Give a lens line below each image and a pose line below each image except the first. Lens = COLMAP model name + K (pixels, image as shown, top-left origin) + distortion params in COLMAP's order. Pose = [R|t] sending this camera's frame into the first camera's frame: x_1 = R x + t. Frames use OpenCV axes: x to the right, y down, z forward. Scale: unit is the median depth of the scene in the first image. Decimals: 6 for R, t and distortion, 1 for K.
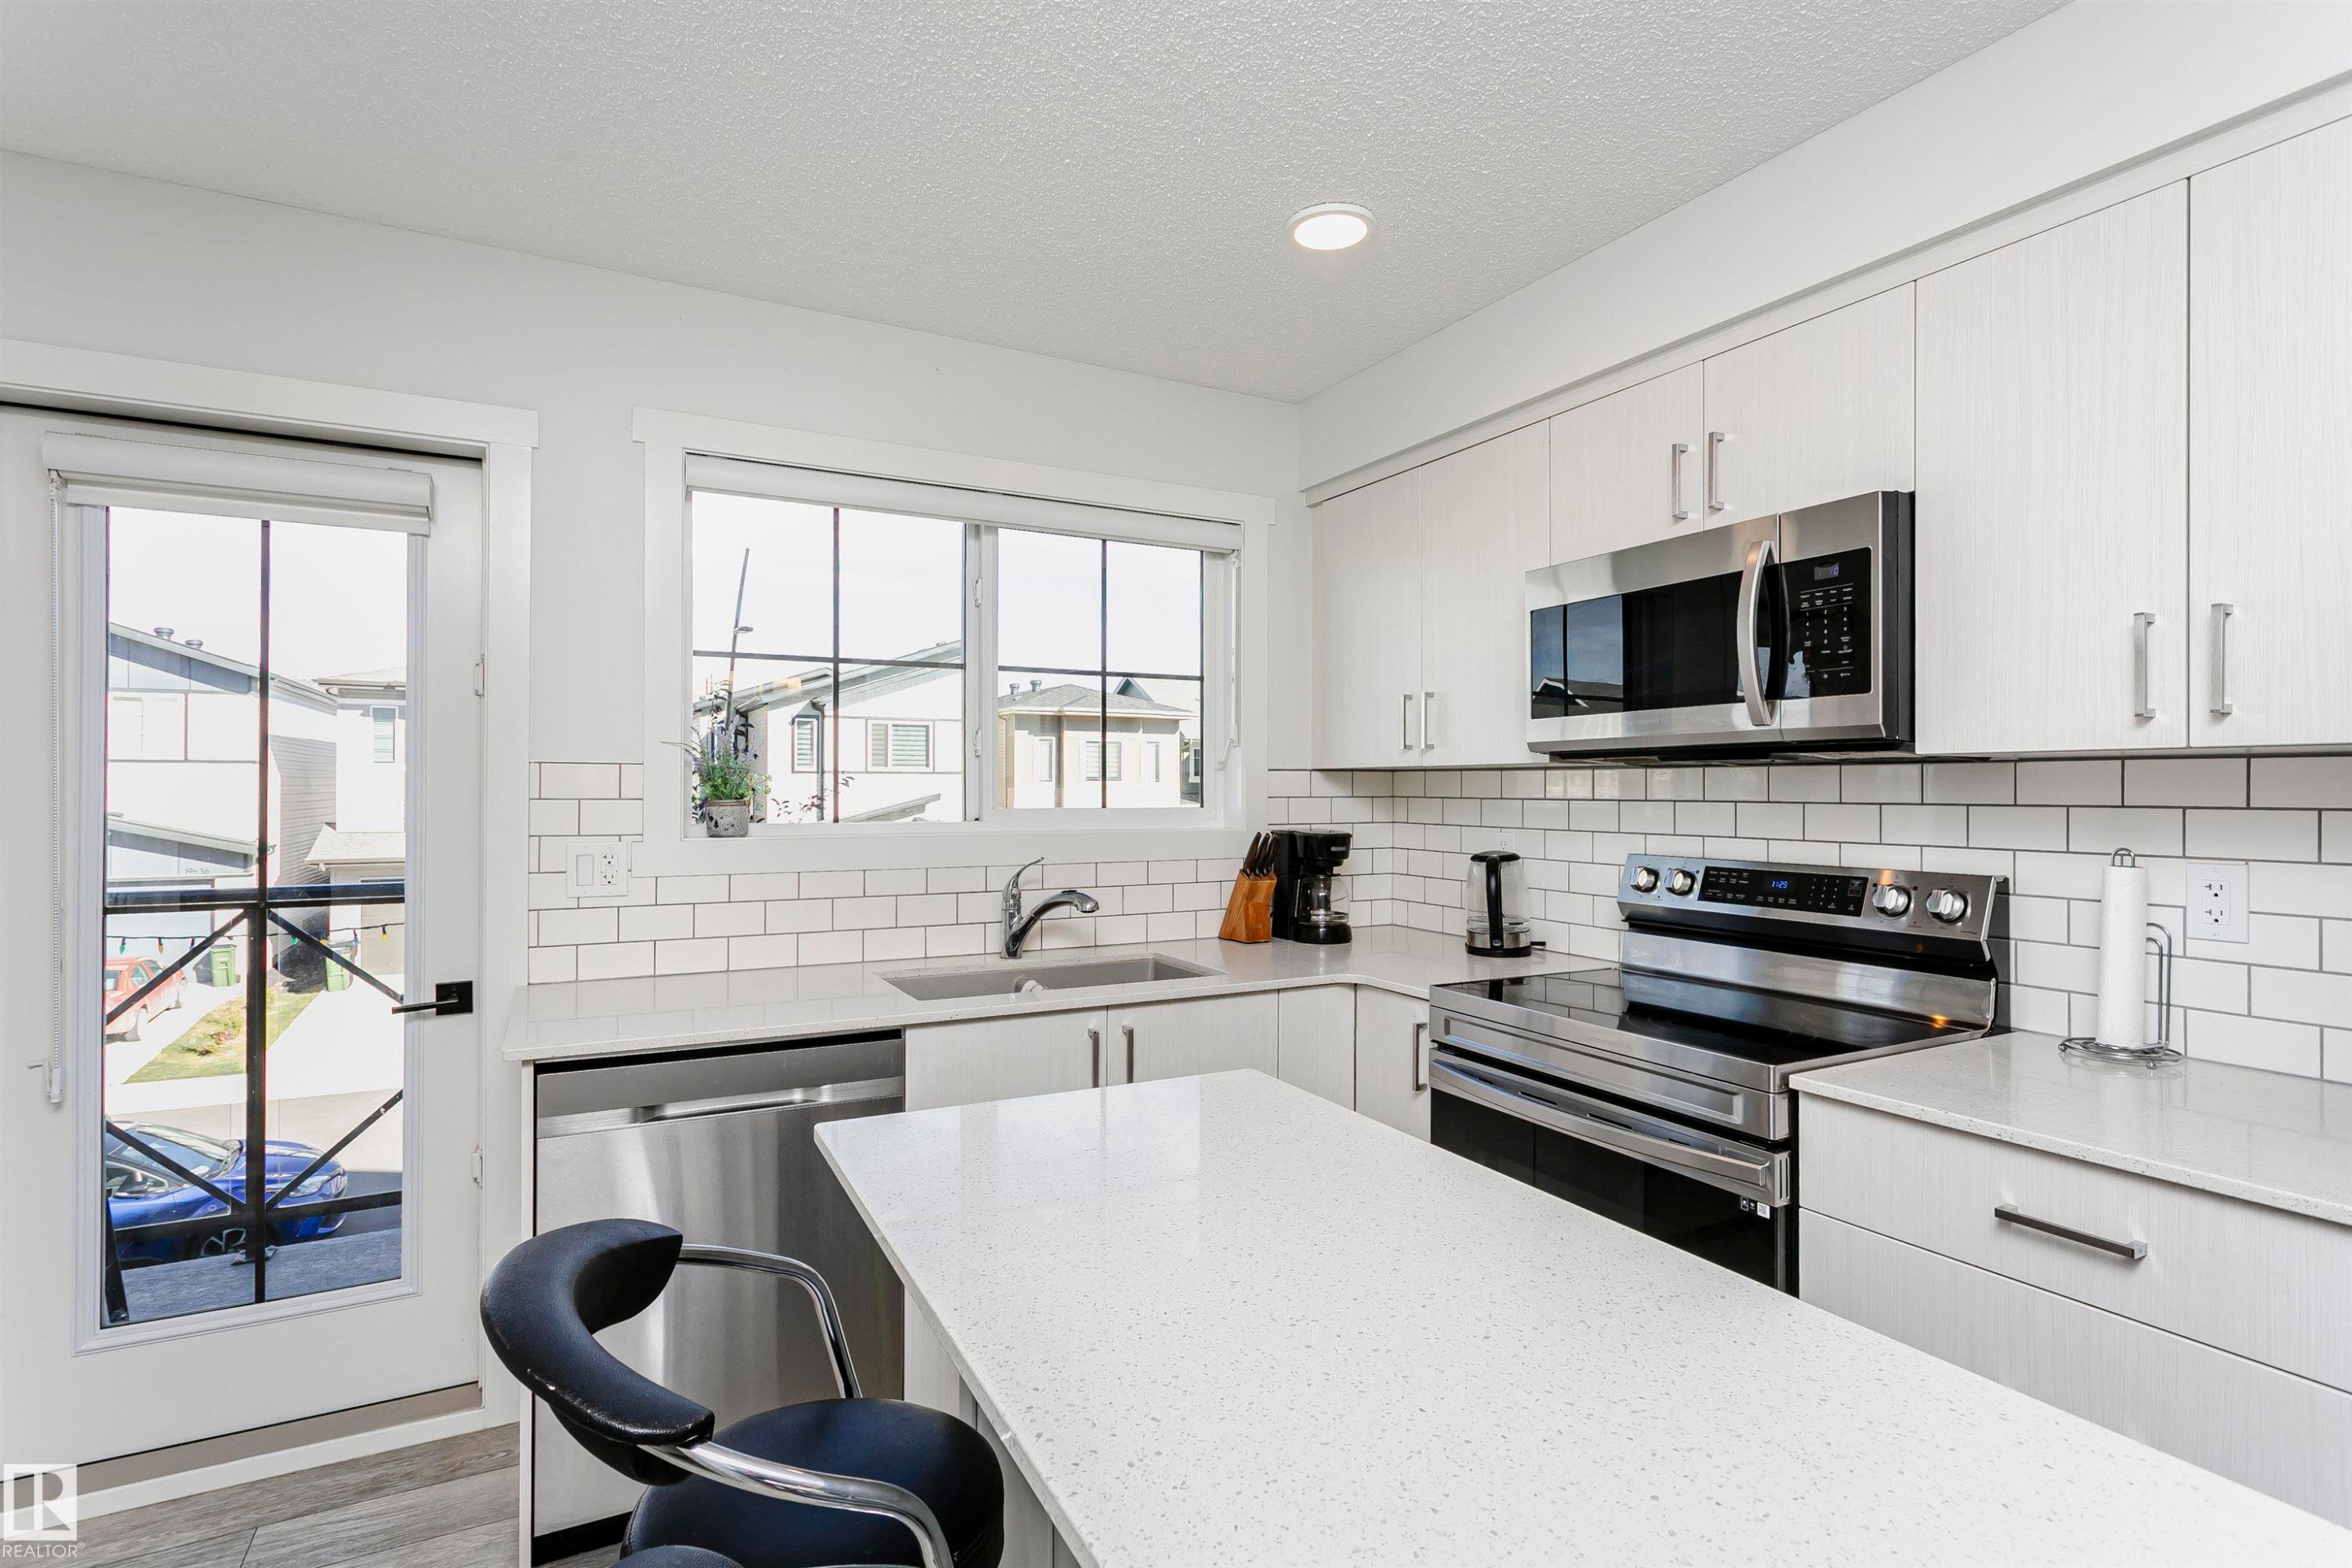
lens RADIAL K [[1123.1, 0, 1148.3], [0, 1123.1, 785.3], [0, 0, 1]] dist [0.002278, -0.000089]
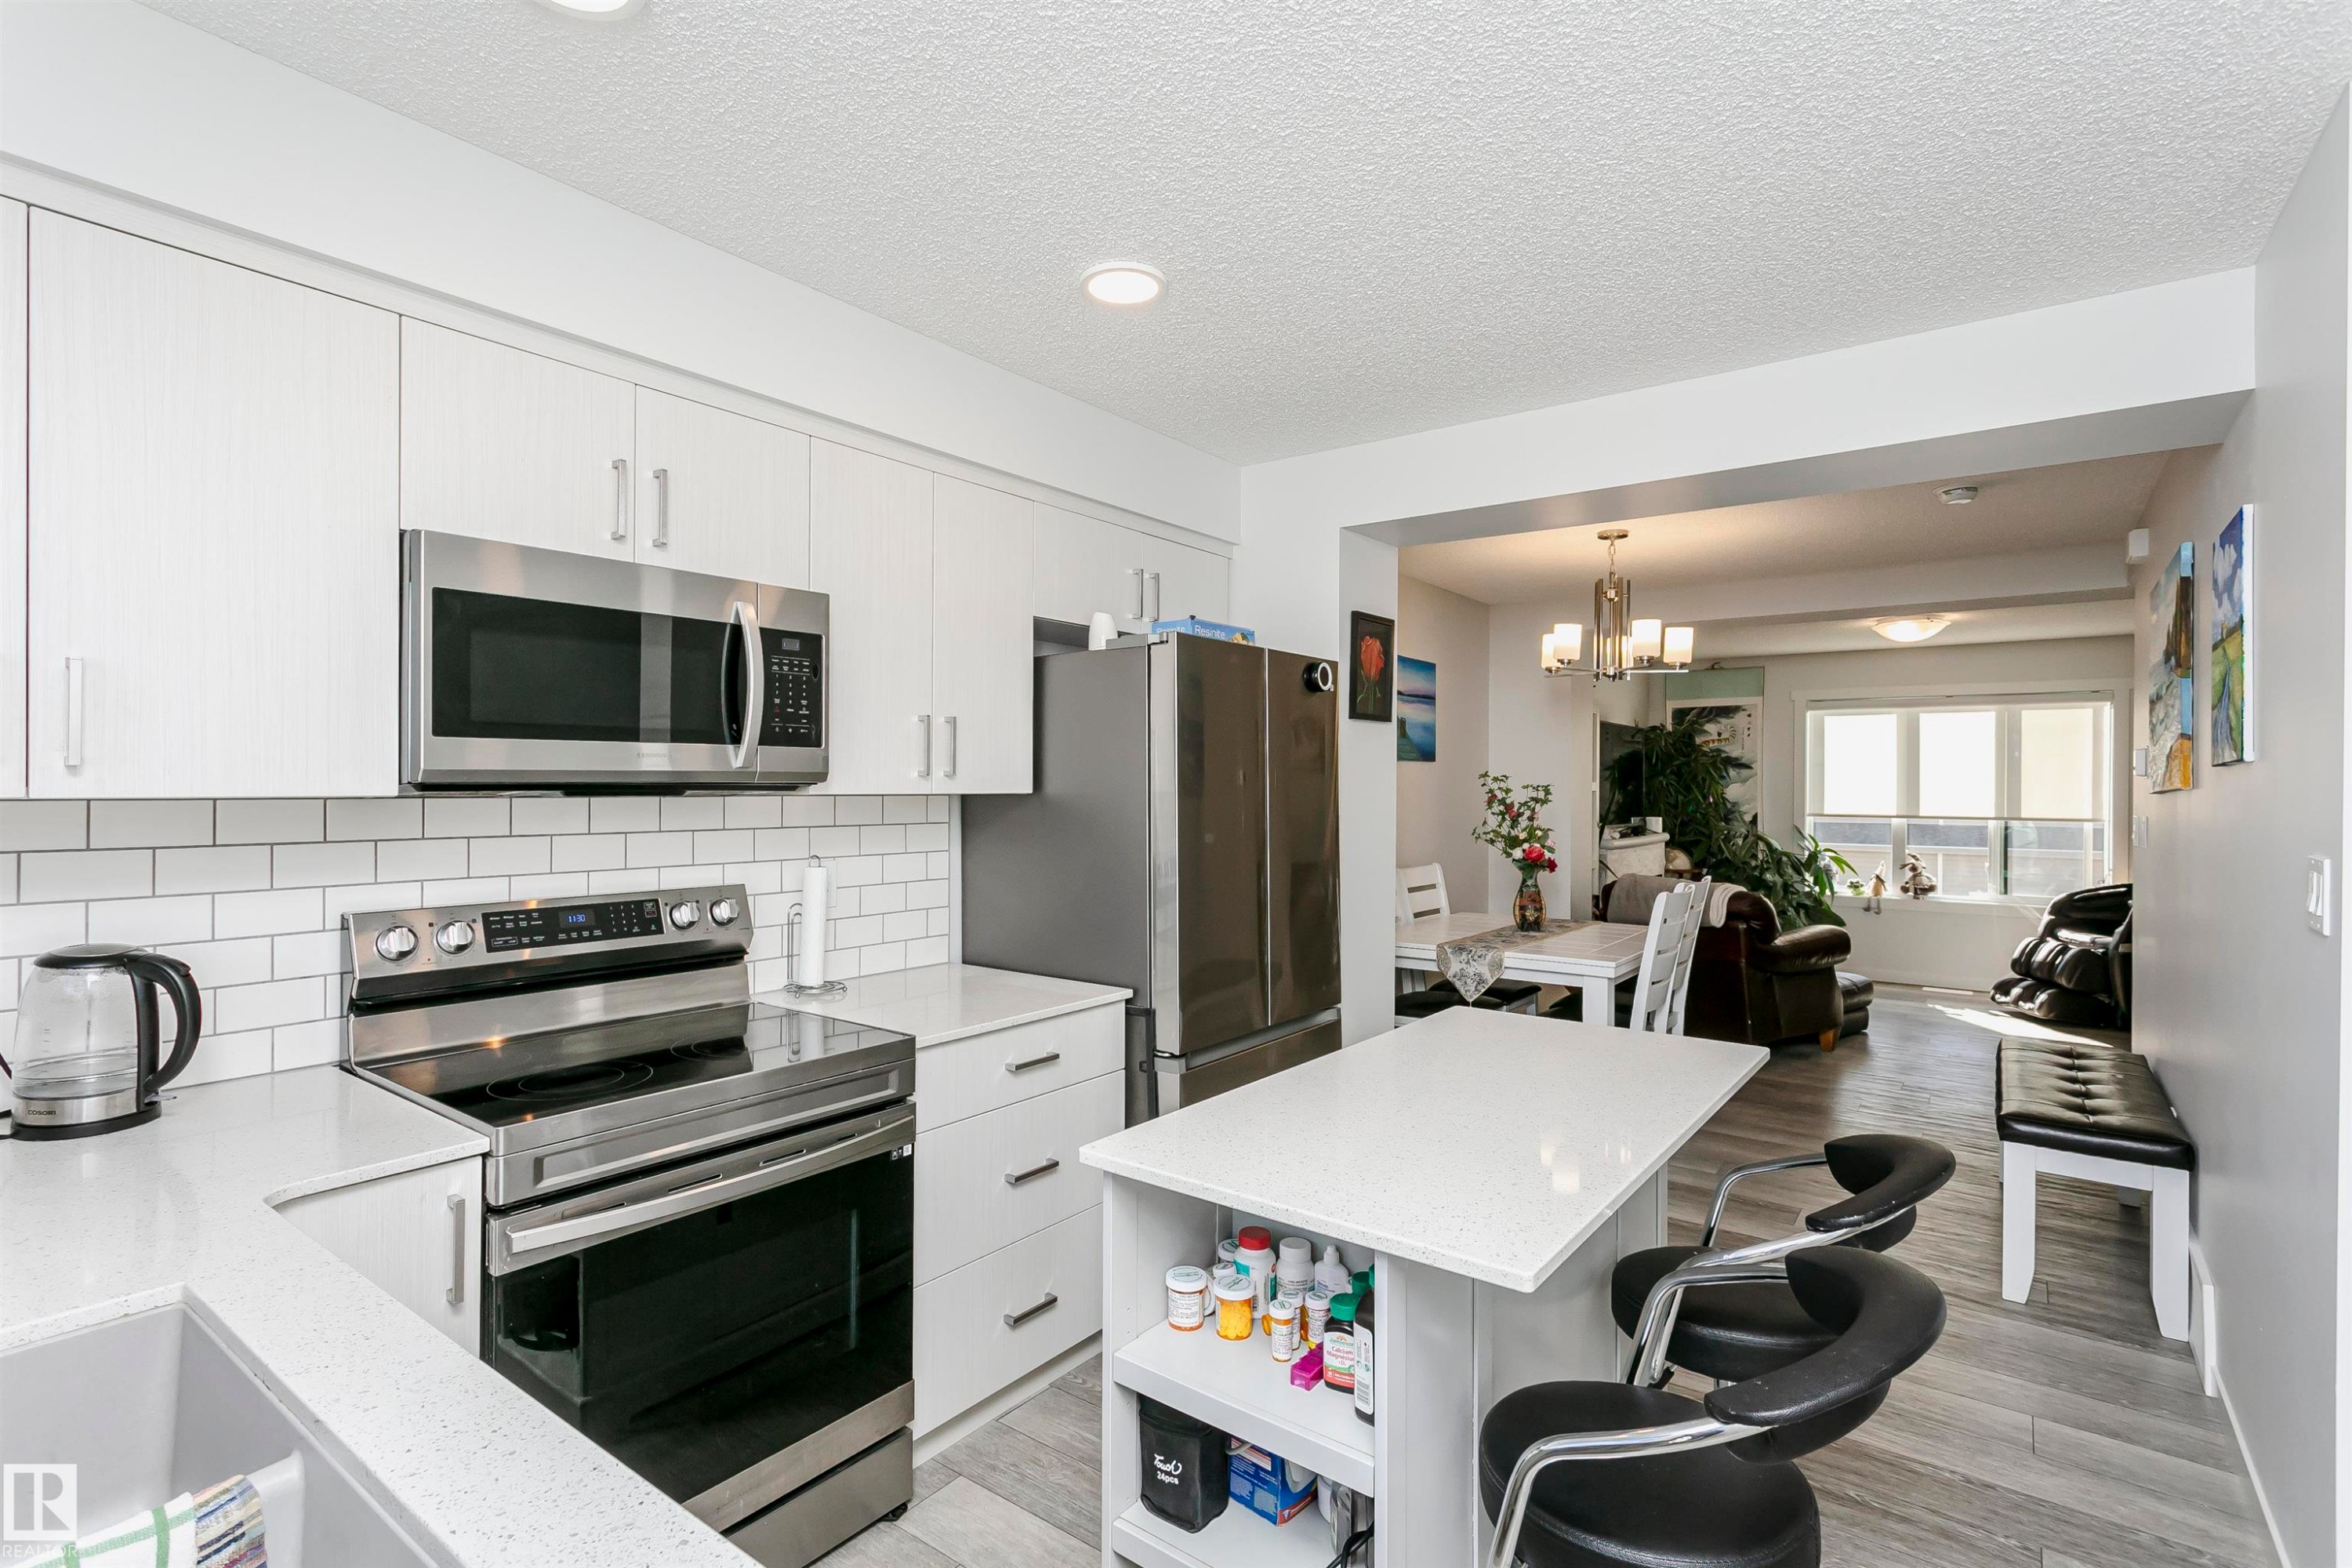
lens RADIAL K [[1123.1, 0, 1148.3], [0, 1123.1, 785.3], [0, 0, 1]] dist [0.002278, -0.000089]
pose [[-0.420733, -0.005215, 0.907170, -0.495754], [-0.008123, 0.999965, 0.001981, -0.032080], [-0.907148, -0.006535, -0.420761, 0.865253]]
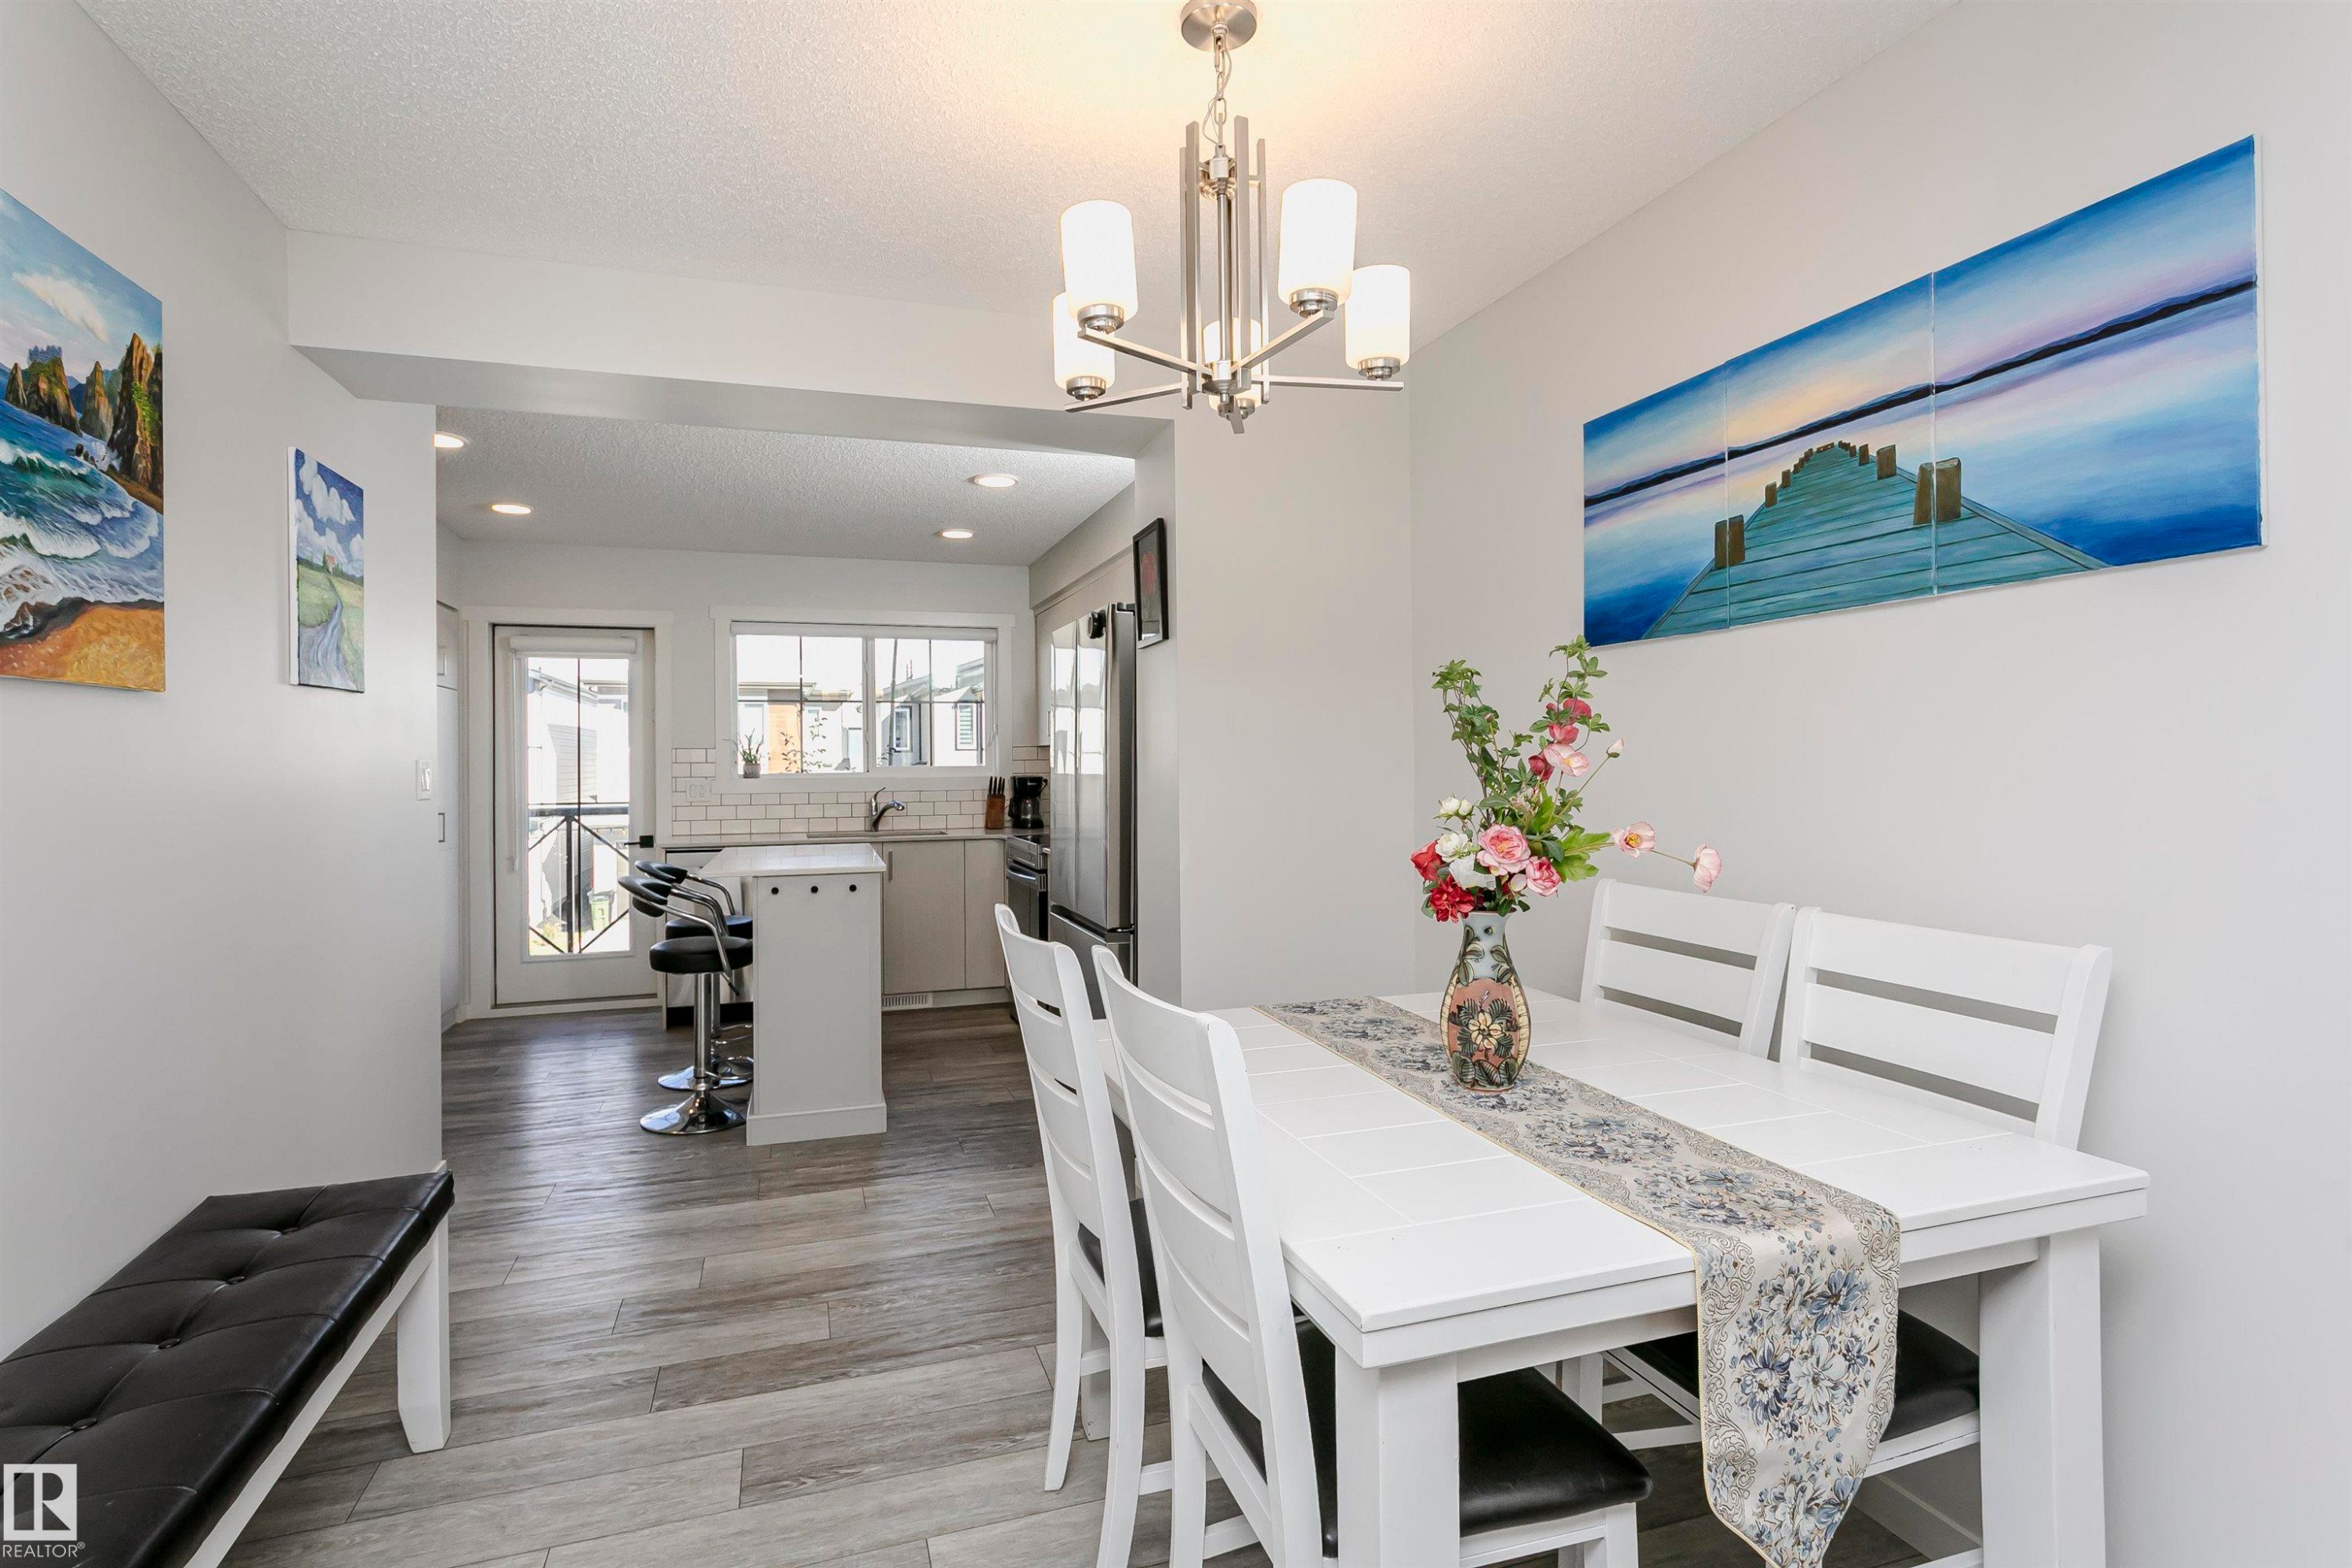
lens RADIAL K [[1123.1, 0, 1148.3], [0, 1123.1, 785.3], [0, 0, 1]] dist [0.002278, -0.000089]
pose [[0.985738, -0.004408, -0.168229, 0.906465], [0.007911, 0.999765, 0.020159, 0.020090], [0.168101, -0.021203, 0.985542, -1.279534]]
